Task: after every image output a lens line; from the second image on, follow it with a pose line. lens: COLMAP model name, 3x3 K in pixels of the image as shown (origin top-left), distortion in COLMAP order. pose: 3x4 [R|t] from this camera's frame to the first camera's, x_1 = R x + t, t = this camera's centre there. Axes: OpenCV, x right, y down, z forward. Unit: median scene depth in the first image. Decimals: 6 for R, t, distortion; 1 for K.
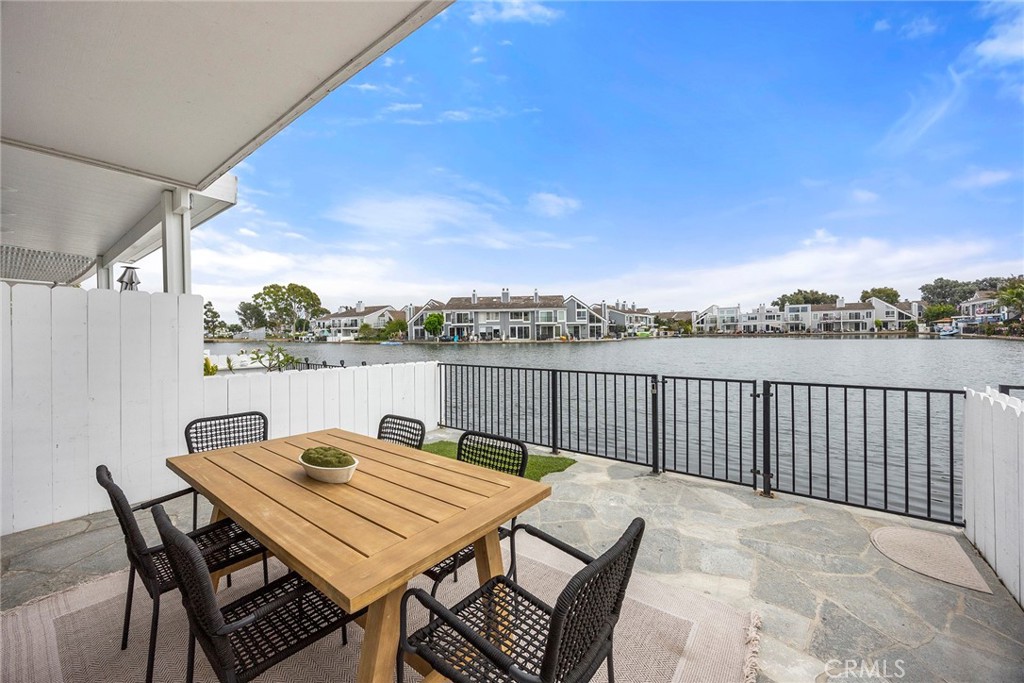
lens RADIAL K [[393.1, 0, 496.0], [0, 393.1, 336.1], [0, 0, 1]] dist [0.001136, -0.001048]
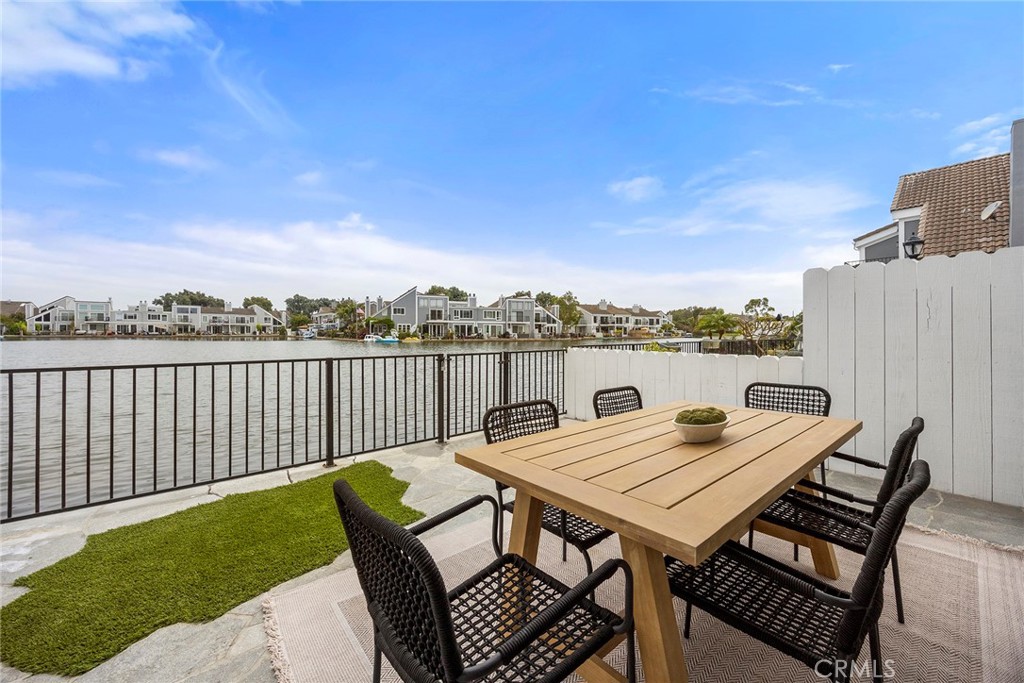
lens RADIAL K [[393.1, 0, 522.3], [0, 393.1, 338.6], [0, 0, 1]] dist [0.001136, -0.001048]
pose [[0.195767, 0.002544, 0.980647, -0.627305], [-0.002268, 0.999995, -0.002142, 0.055848], [-0.980648, -0.001804, 0.195772, 0.555301]]
